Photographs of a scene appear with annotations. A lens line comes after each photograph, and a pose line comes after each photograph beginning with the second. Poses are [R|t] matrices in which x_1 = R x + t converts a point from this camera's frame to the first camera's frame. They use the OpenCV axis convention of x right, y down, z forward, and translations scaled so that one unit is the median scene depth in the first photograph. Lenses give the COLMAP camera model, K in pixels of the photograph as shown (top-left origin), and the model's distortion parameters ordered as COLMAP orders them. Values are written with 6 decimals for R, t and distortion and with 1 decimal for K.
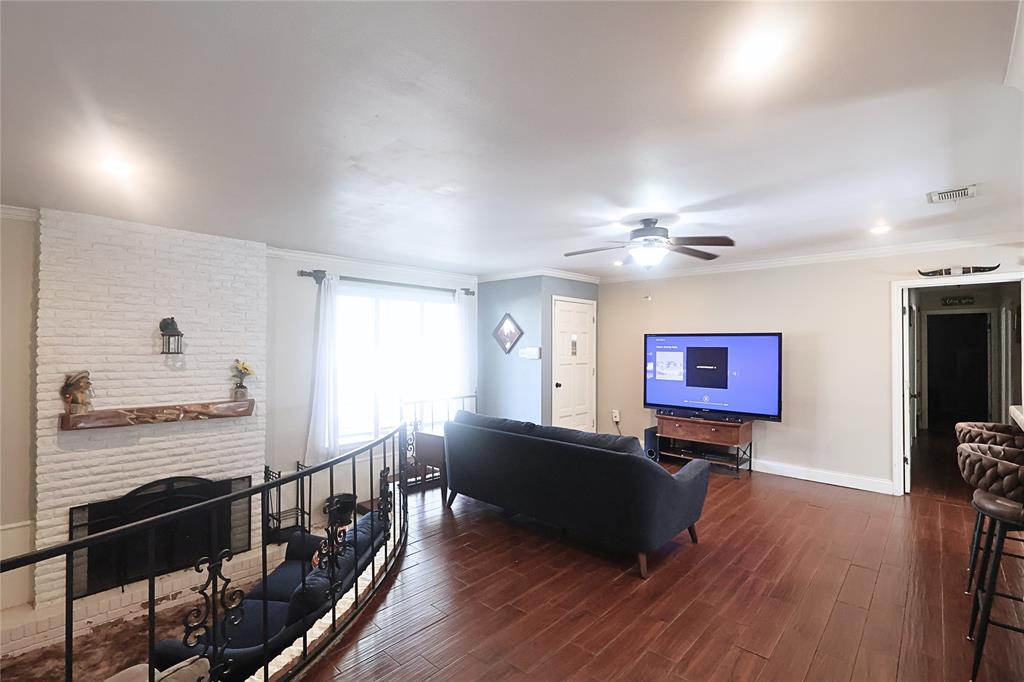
lens RADIAL K [[469.2, 0, 510.7], [0, 469.2, 342.9], [0, 0, 1]] dist [0.000899, -0.001359]
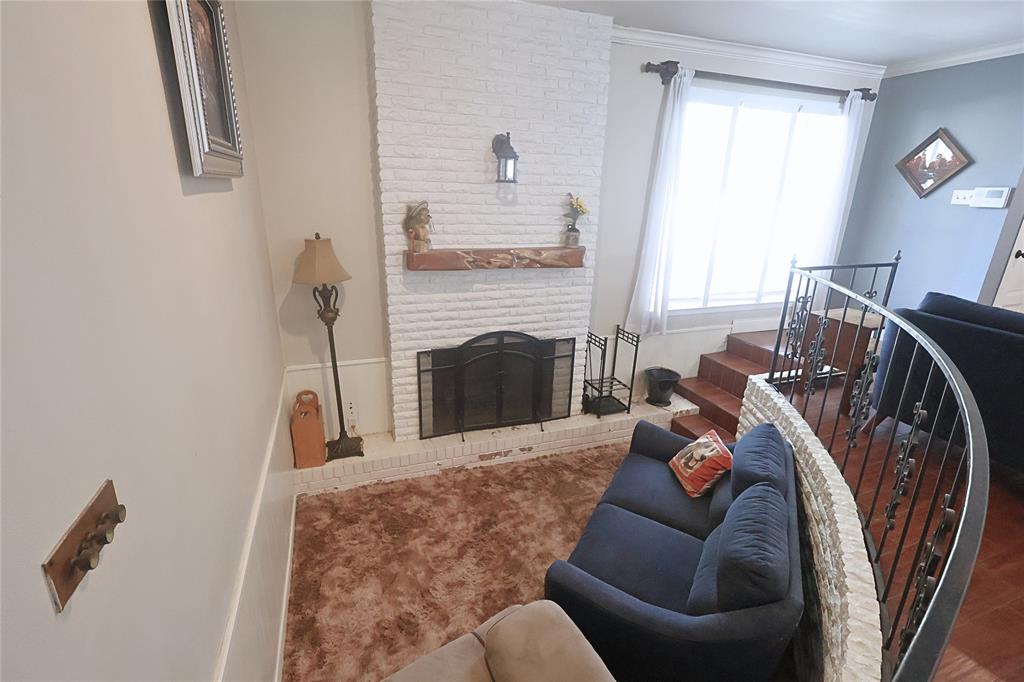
lens RADIAL K [[469.2, 0, 512.8], [0, 469.2, 336.9], [0, 0, 1]] dist [0.000899, -0.001359]
pose [[0.898232, 0.150756, -0.412858, -0.346913], [-0.017959, 0.951139, 0.308239, 0.026439], [0.439155, -0.269456, 0.857051, 0.258303]]
